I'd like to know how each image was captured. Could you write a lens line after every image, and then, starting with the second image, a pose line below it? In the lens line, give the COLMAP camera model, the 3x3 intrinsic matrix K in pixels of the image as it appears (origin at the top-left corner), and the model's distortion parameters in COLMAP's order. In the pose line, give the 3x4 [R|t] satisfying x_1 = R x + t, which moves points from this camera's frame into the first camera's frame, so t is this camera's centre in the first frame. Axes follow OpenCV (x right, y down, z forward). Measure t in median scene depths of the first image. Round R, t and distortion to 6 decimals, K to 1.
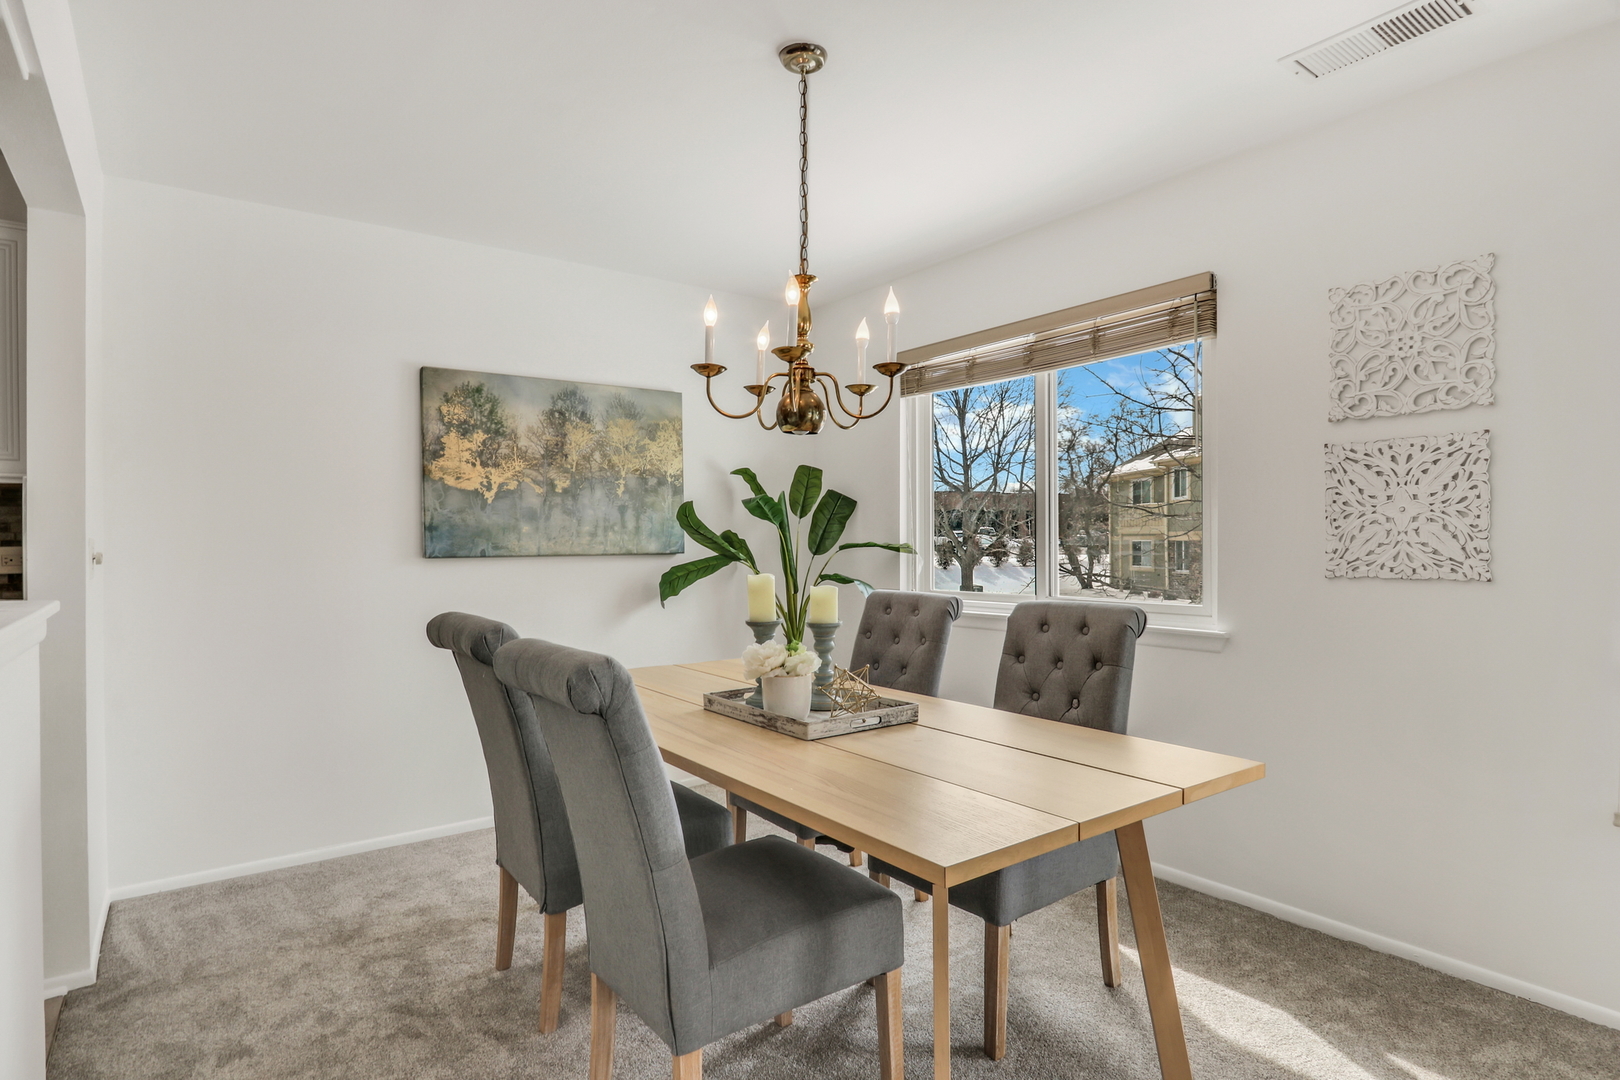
lens RADIAL K [[850.4, 0, 789.3], [0, 850.4, 547.1], [0, 0, 1]] dist [-0.013702, 0.001217]
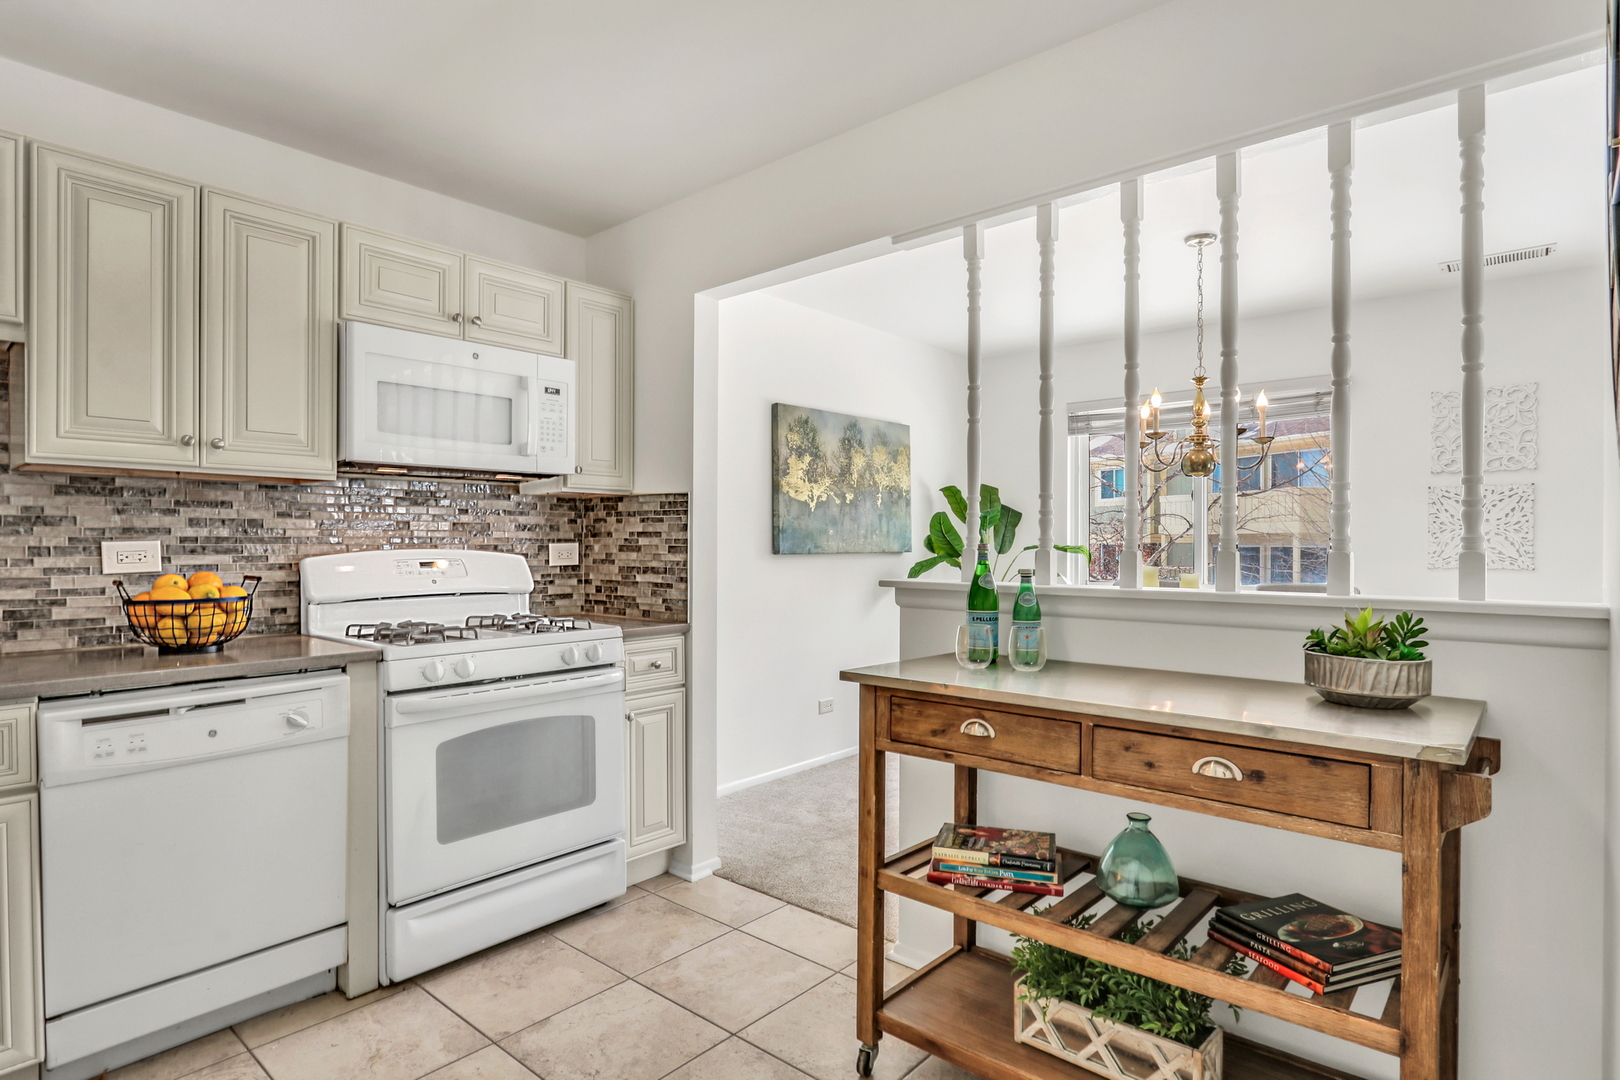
lens RADIAL K [[855.7, 0, 796.6], [0, 855.7, 547.4], [0, 0, 1]] dist [-0.014752, -0.000191]
pose [[0.975662, 0.006413, 0.219185, -0.649094], [-0.006111, 0.999979, -0.002056, 0.004290], [-0.219194, 0.000666, 0.975681, -0.234522]]
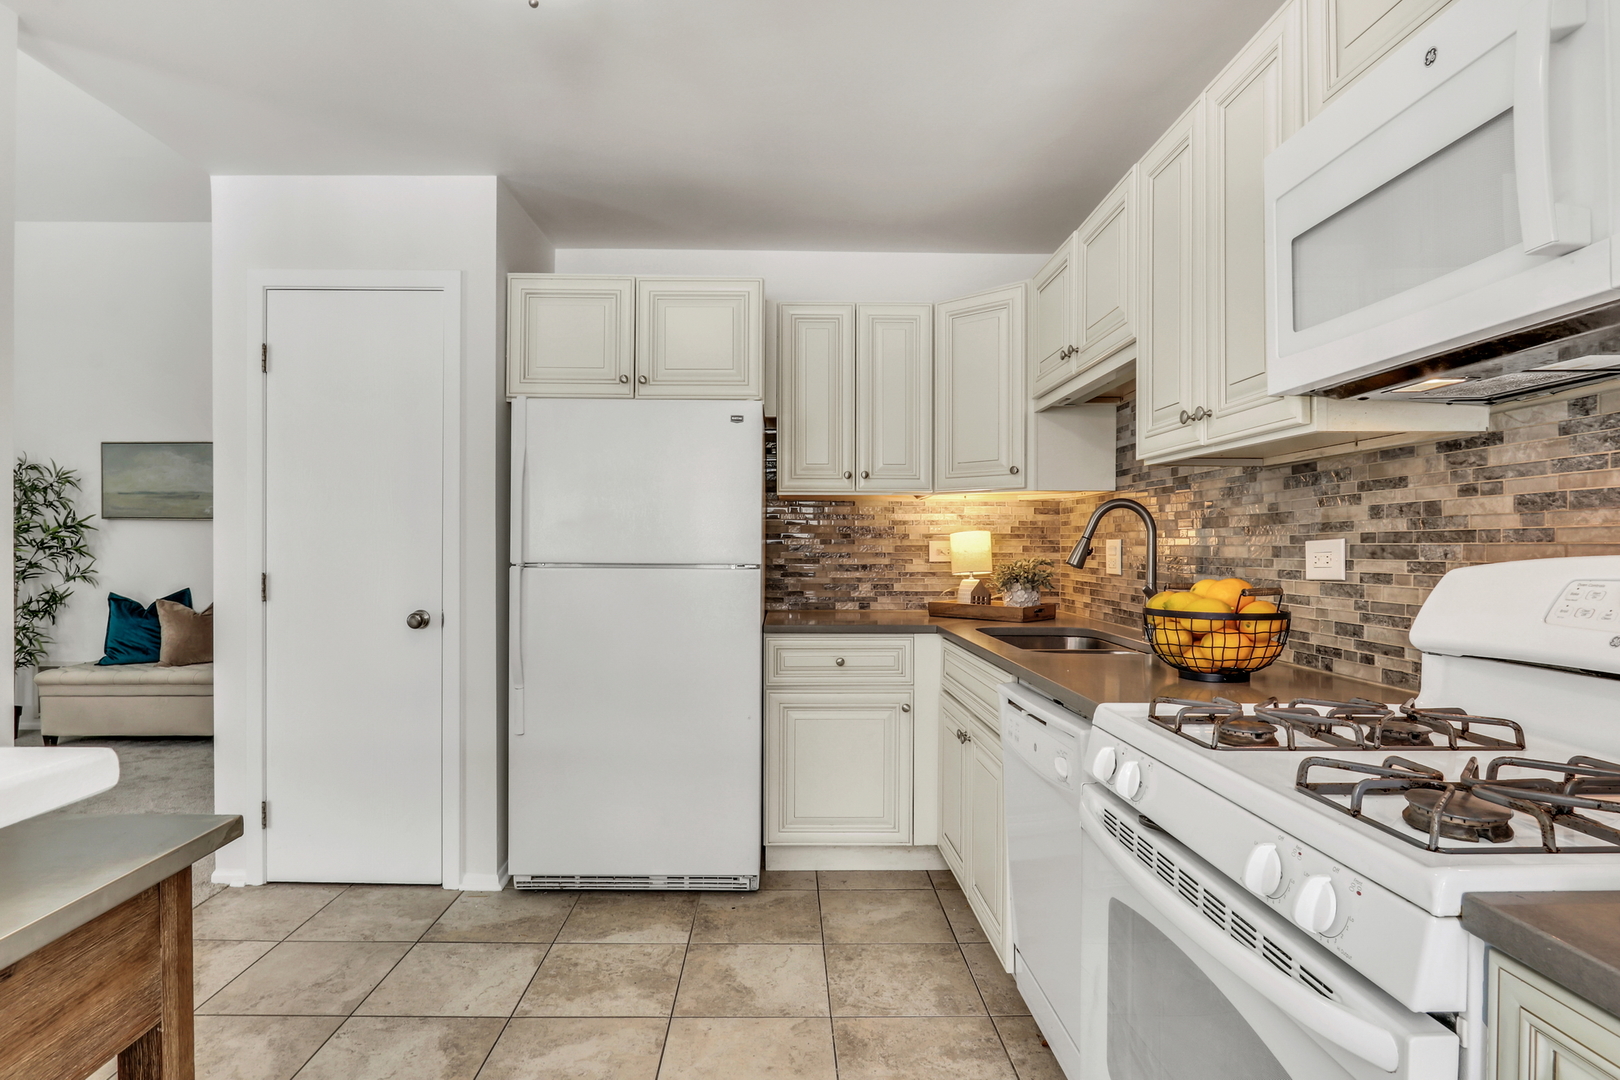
lens RADIAL K [[855.7, 0, 796.6], [0, 855.7, 547.4], [0, 0, 1]] dist [-0.014752, -0.000191]
pose [[-0.569071, 0.006693, -0.822261, -0.396062], [-0.001946, 0.999953, 0.009486, 0.001455], [0.822286, 0.006998, -0.569031, 0.556330]]
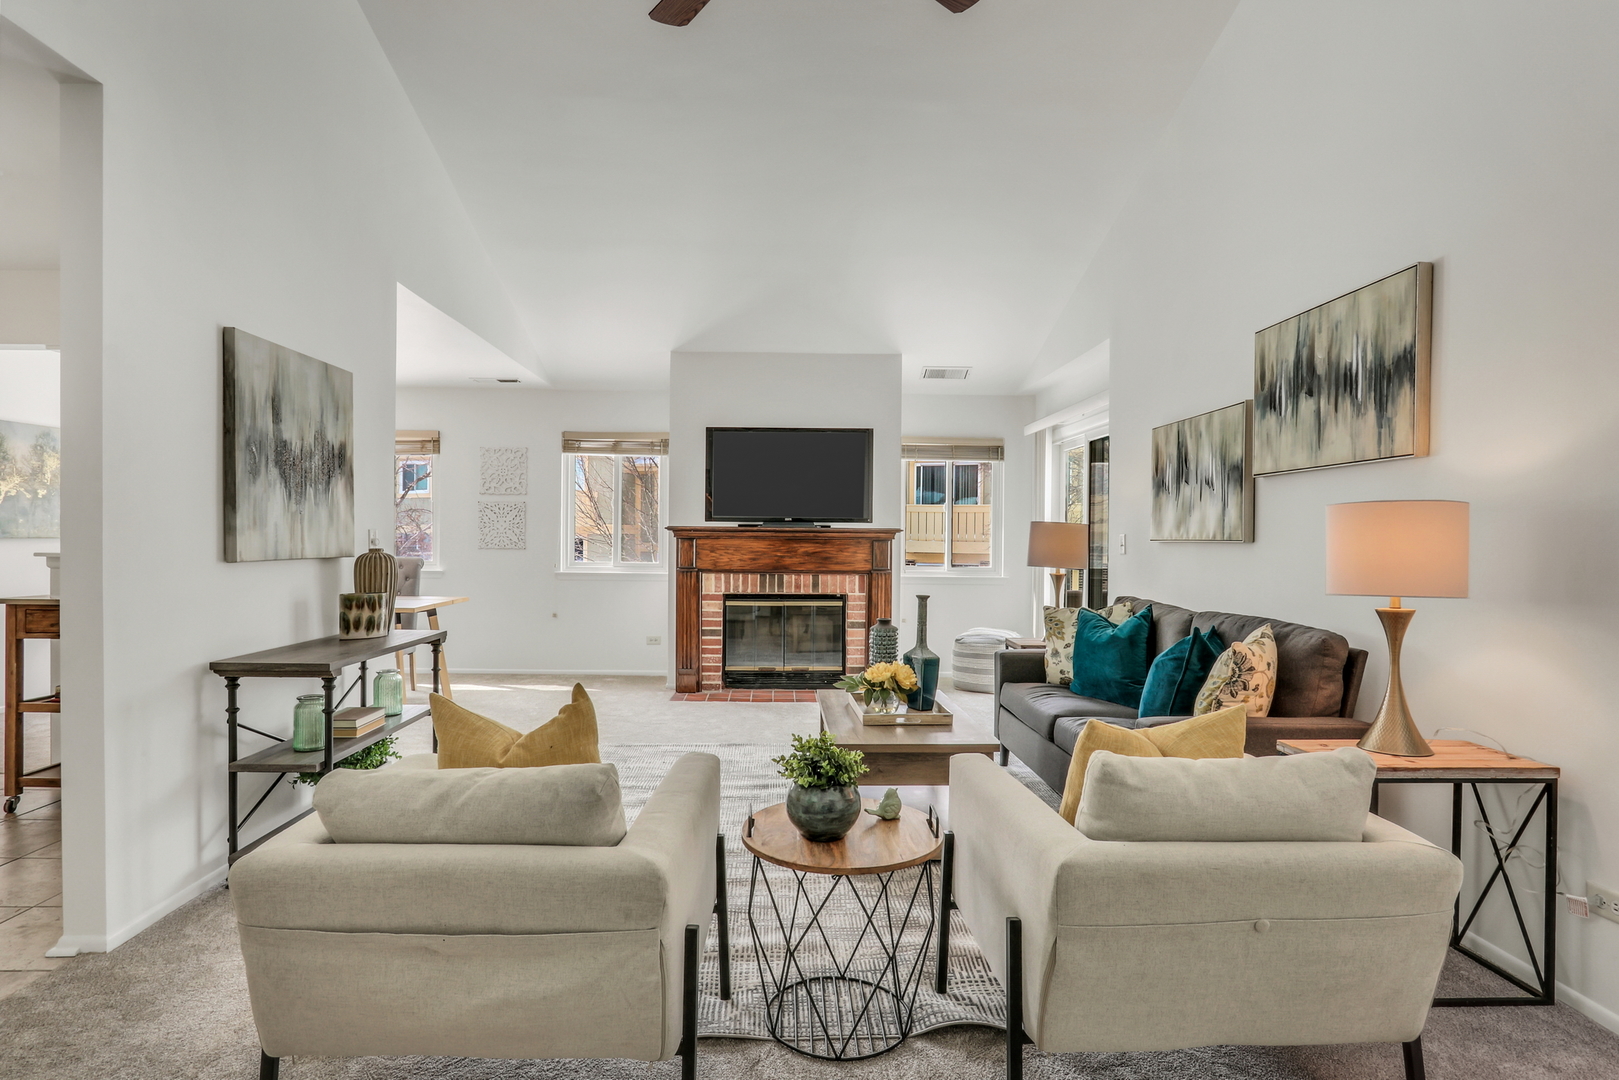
lens RADIAL K [[848.6, 0, 790.7], [0, 848.6, 545.2], [0, 0, 1]] dist [-0.014782, 0.000747]
pose [[0.571876, 0.004806, 0.820326, -0.774941], [-0.010291, 0.999946, 0.001316, 0.006749], [-0.820276, -0.009195, 0.571895, -1.049978]]
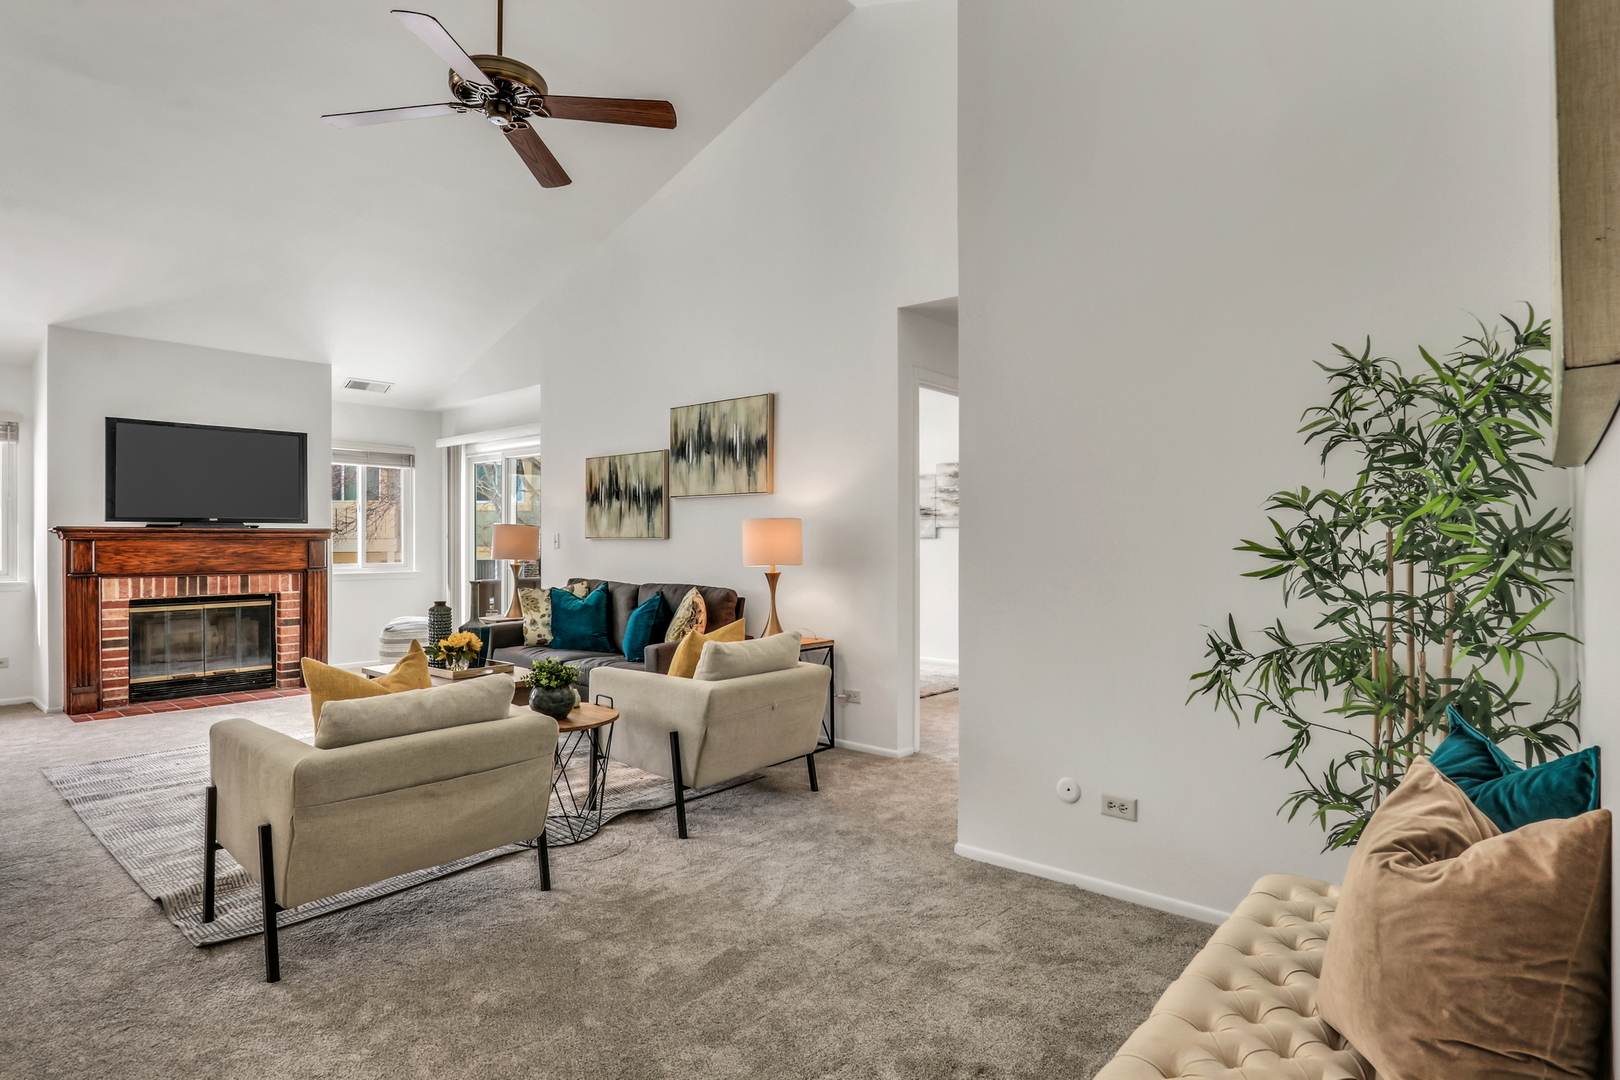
lens RADIAL K [[852.7, 0, 795.3], [0, 852.7, 539.0], [0, 0, 1]] dist [-0.017294, 0.001231]
pose [[-0.219738, 0.004935, 0.975547, -1.274144], [0.003745, 0.999984, -0.004215, 0.006902], [-0.975552, 0.002727, -0.219753, -0.802799]]
